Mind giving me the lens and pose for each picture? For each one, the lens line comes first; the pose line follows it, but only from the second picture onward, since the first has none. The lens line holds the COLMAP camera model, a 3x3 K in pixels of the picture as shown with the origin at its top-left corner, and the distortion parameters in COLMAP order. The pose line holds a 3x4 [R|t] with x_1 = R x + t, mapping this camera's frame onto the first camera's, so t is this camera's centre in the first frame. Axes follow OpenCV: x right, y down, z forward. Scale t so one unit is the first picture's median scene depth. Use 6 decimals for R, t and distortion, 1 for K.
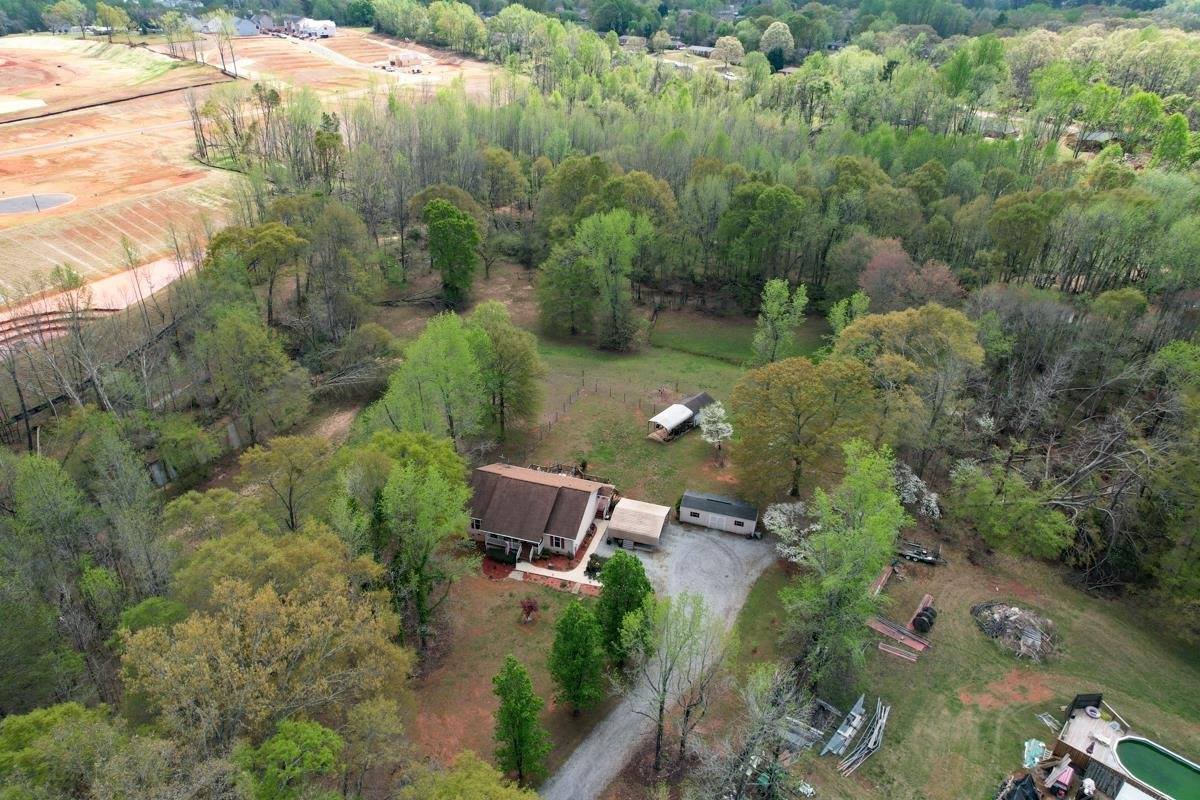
lens RADIAL K [[770.8, 0, 598.0], [0, 770.8, 393.6], [0, 0, 1]] dist [-0.081012, 0.076960]
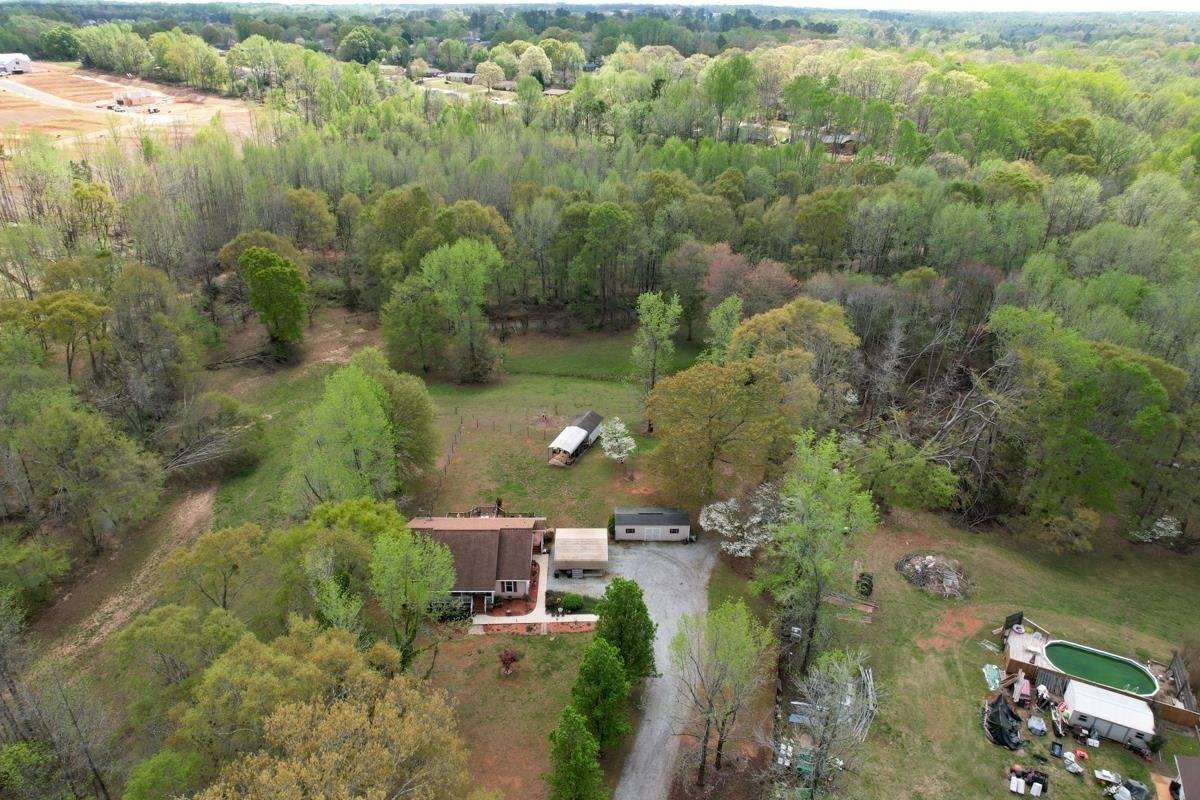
lens RADIAL K [[770.8, 0, 598.0], [0, 770.8, 393.6], [0, 0, 1]] dist [-0.081012, 0.076960]
pose [[0.948186, -0.145284, 0.282553, -0.119237], [0.153329, 0.988154, -0.006447, -0.014148], [-0.278269, 0.049436, 0.959230, 0.024515]]
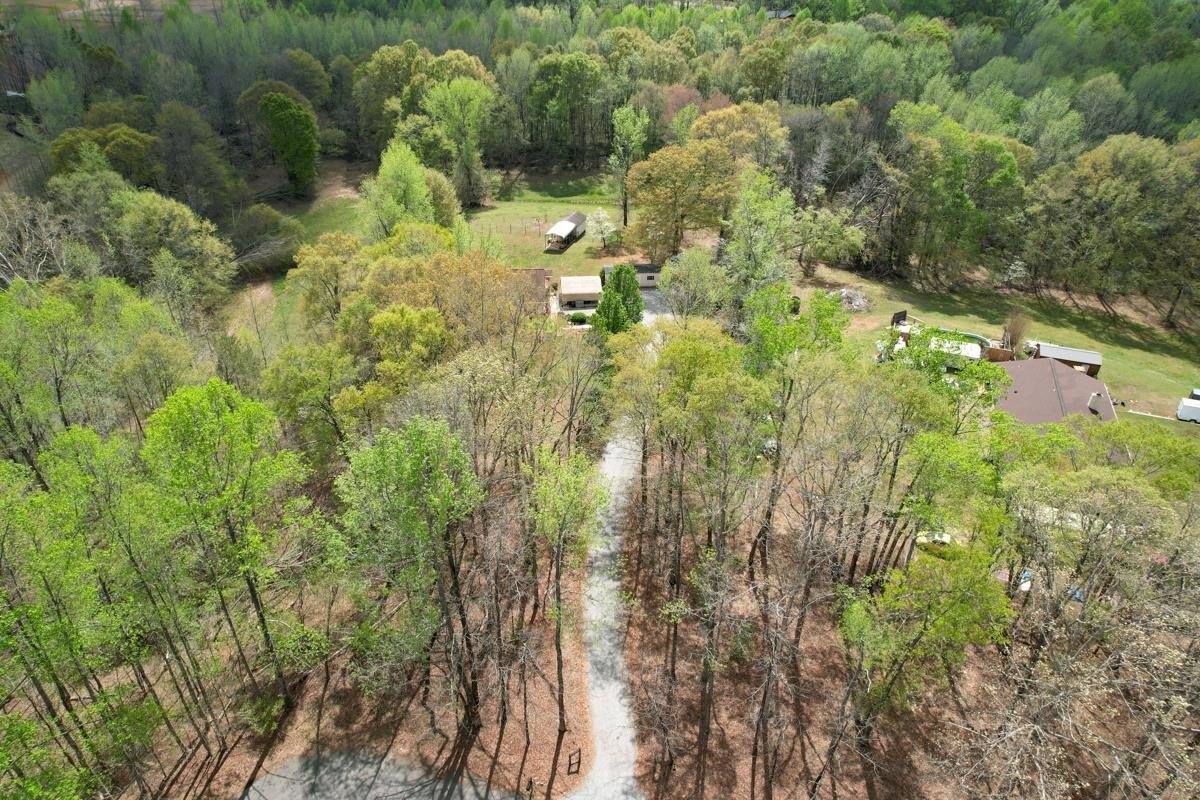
lens RADIAL K [[770.8, 0, 598.0], [0, 770.8, 393.6], [0, 0, 1]] dist [-0.081012, 0.076960]
pose [[0.924058, -0.212000, 0.318078, -0.250224], [0.186664, 0.976414, 0.108501, 0.138468], [-0.333578, -0.040888, 0.941835, -0.160304]]
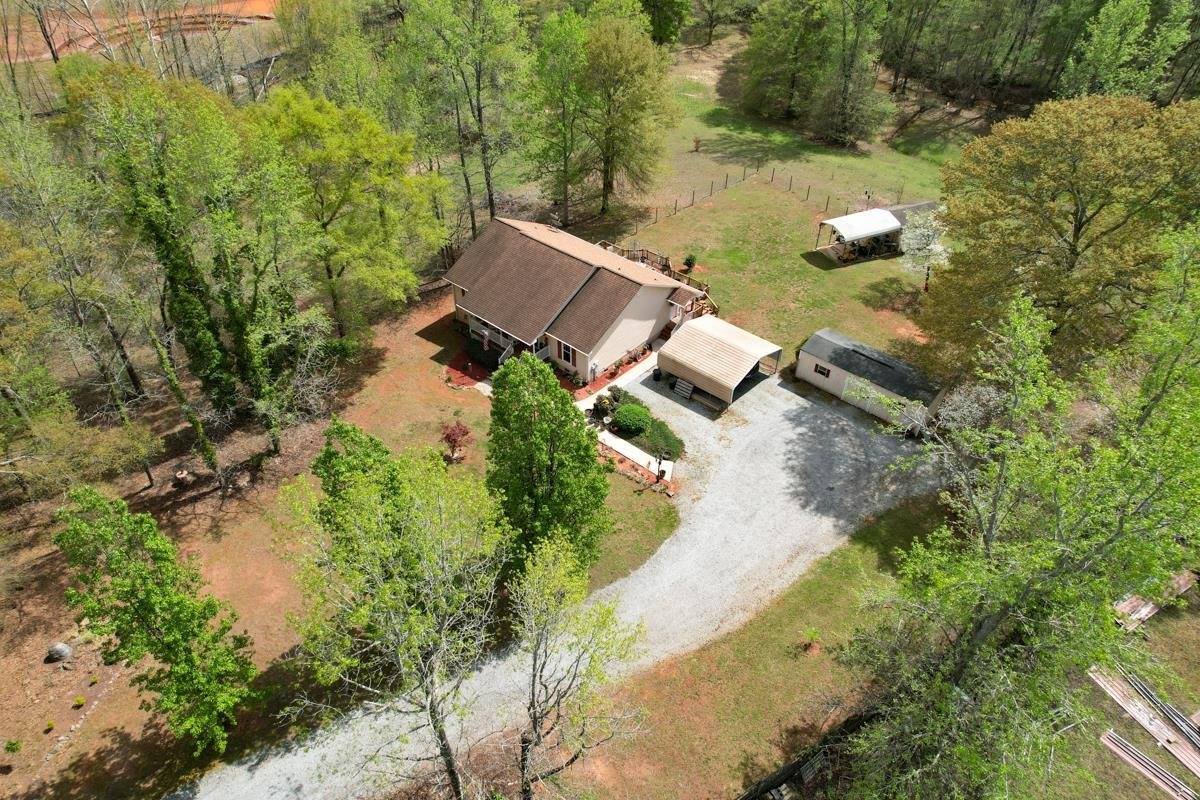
lens RADIAL K [[766.8, 0, 600.0], [0, 766.8, 400.0], [0, 0, 1]] dist [-0.075773, 0.069150]
pose [[0.915626, 0.255299, -0.310566, 0.107367], [-0.192709, 0.956672, 0.218271, 0.060580], [0.352834, -0.140005, 0.925152, 0.294443]]
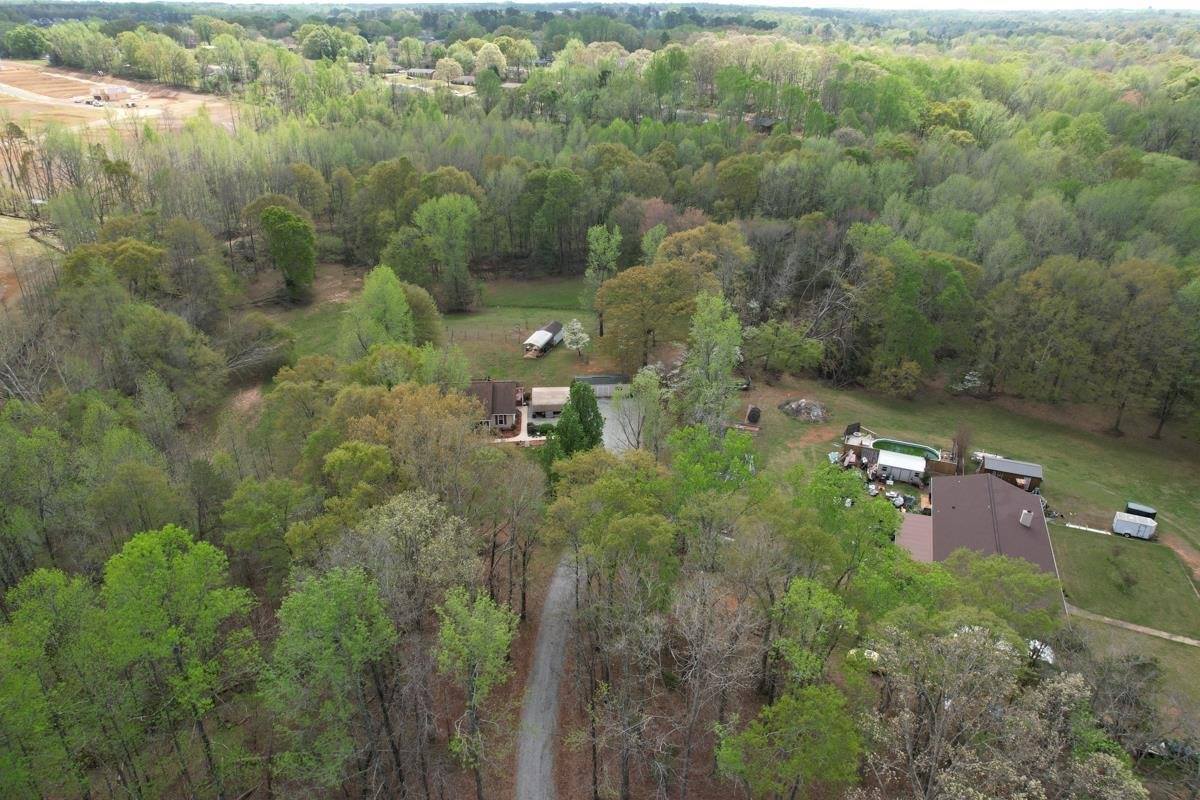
lens RADIAL K [[770.8, 0, 598.0], [0, 770.8, 393.6], [0, 0, 1]] dist [-0.081012, 0.076960]
pose [[0.927195, -0.173126, 0.332171, -0.217490], [0.182221, 0.983250, 0.003829, 0.112935], [-0.327270, 0.056978, 0.943211, -0.212970]]
